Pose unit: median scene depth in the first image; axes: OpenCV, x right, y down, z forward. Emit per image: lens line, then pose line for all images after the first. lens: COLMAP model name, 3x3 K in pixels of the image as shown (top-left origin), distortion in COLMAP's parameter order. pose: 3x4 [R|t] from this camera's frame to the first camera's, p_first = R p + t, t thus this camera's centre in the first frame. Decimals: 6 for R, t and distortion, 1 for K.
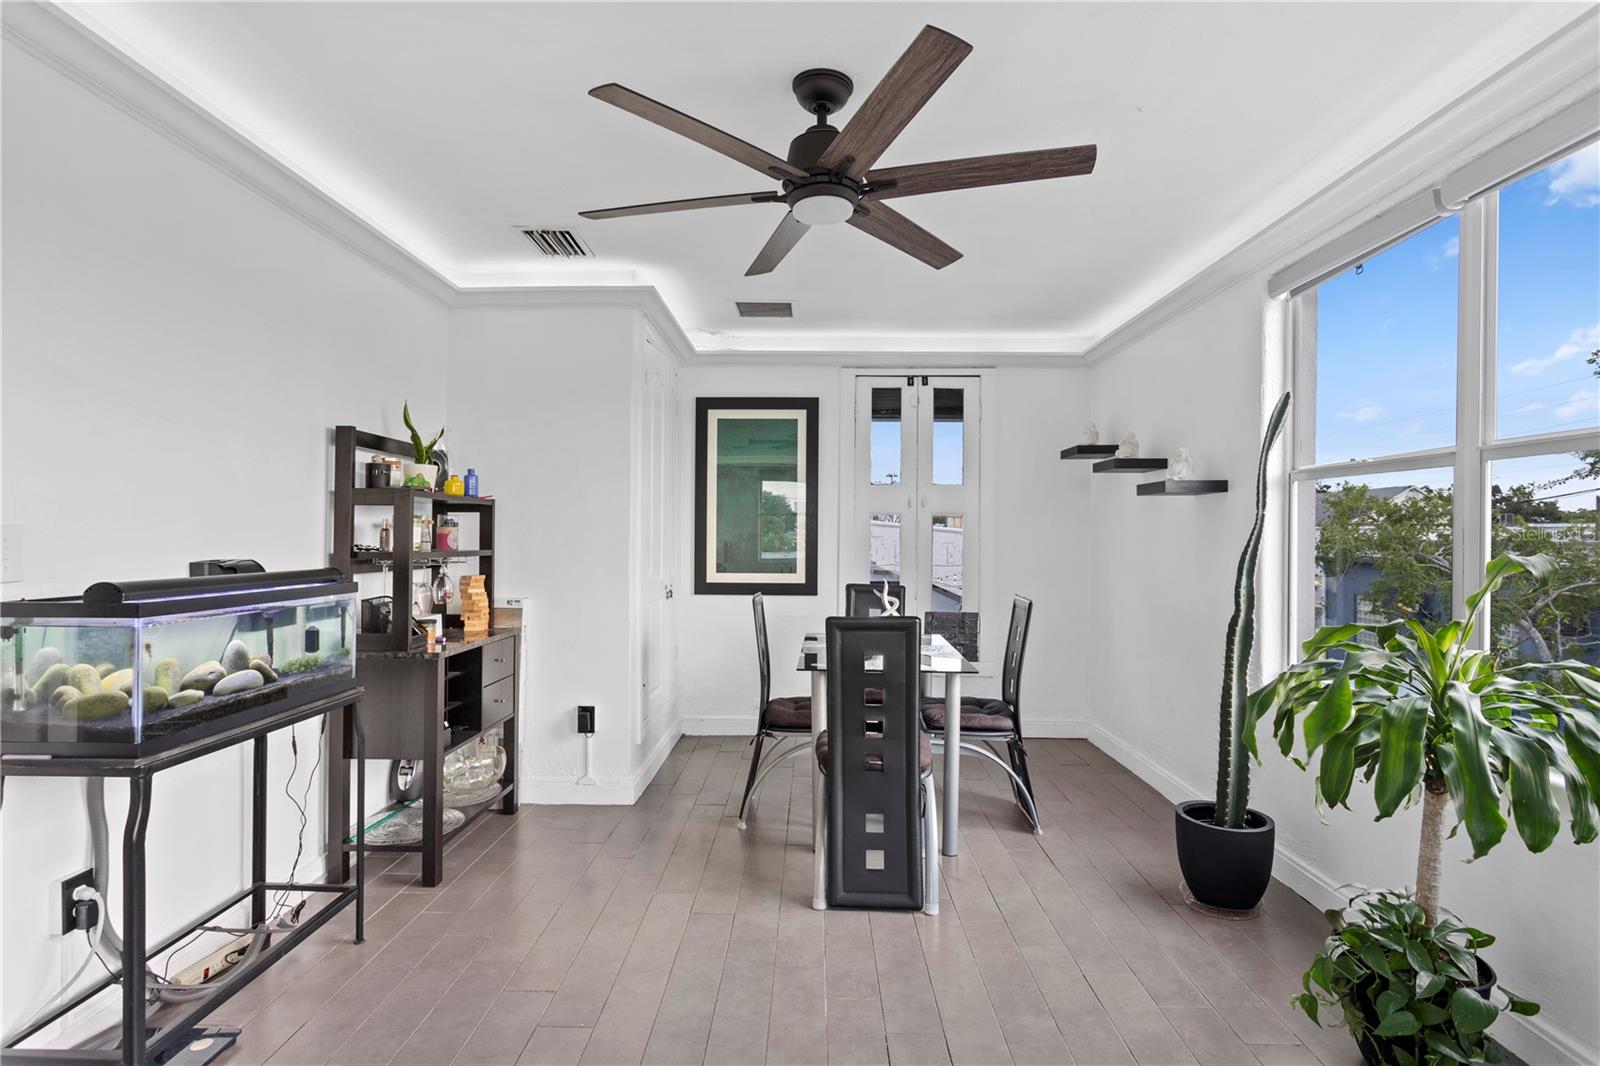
lens RADIAL K [[807.9, 0, 794.0], [0, 807.9, 531.0], [0, 0, 1]] dist [-0.005920, 0.004026]
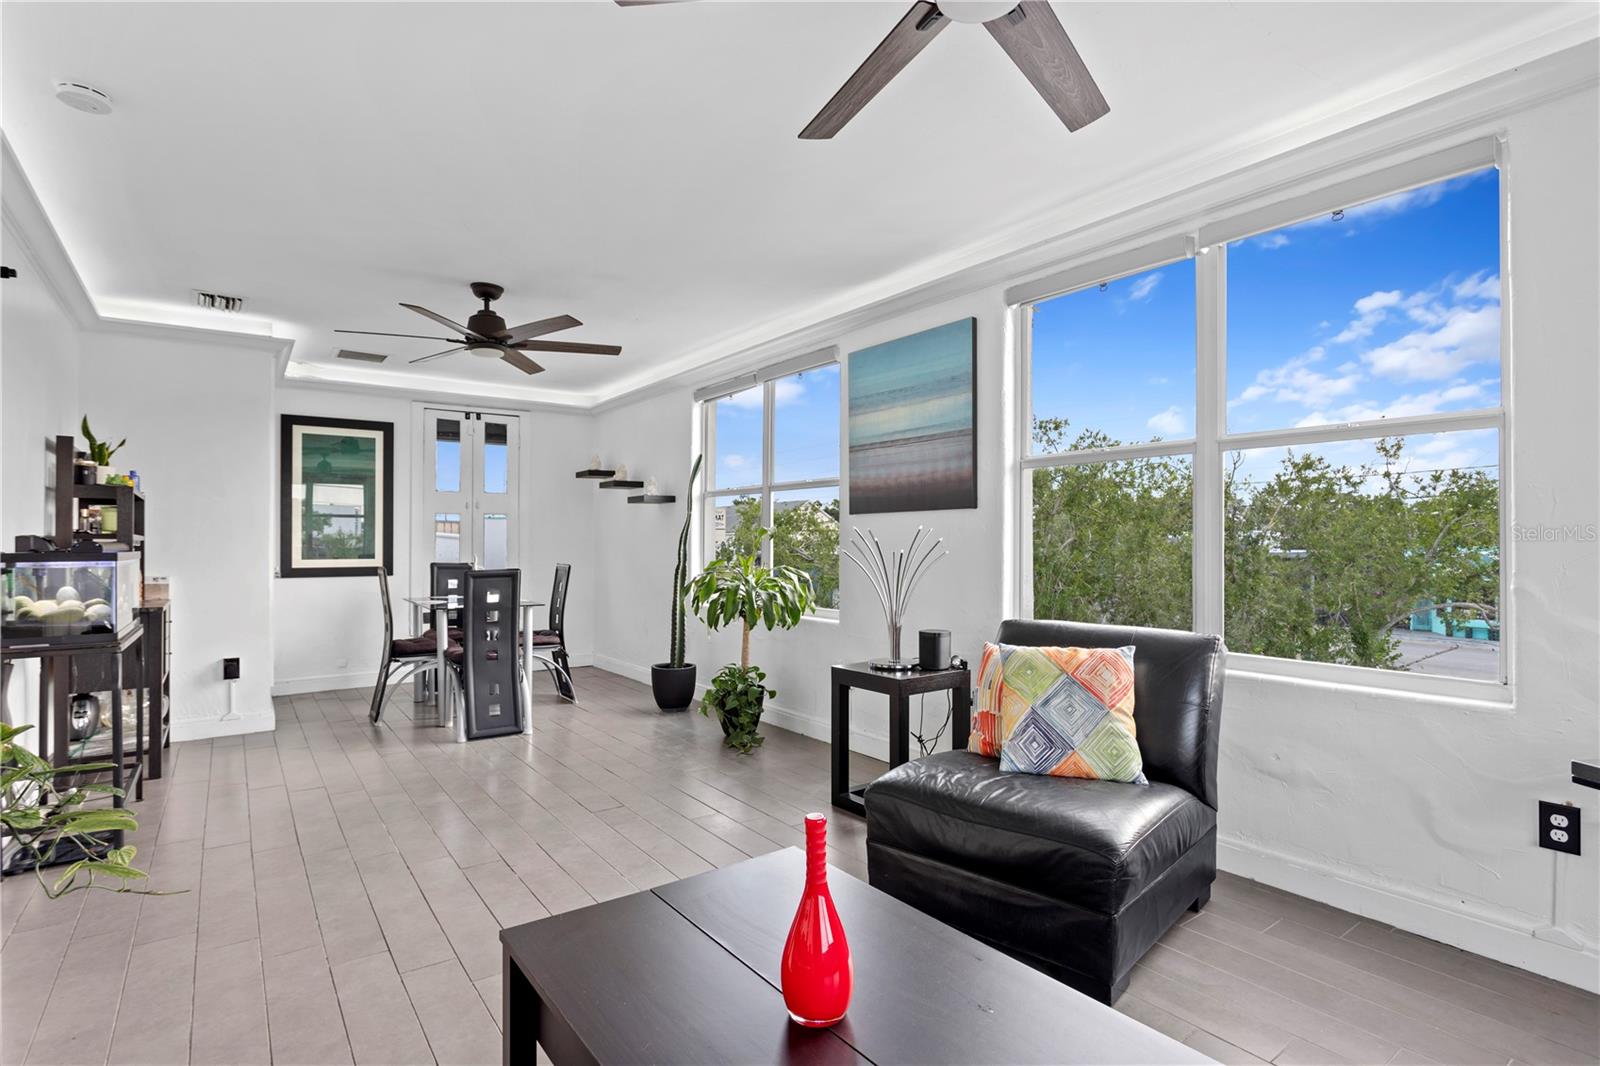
lens RADIAL K [[807.9, 0, 793.2], [0, 807.9, 538.9], [0, 0, 1]] dist [-0.005920, 0.004026]
pose [[0.806675, -0.004799, 0.590976, -0.300714], [0.004045, 0.999988, 0.002600, 0.027865], [-0.590981, 0.000294, 0.806685, -0.578975]]
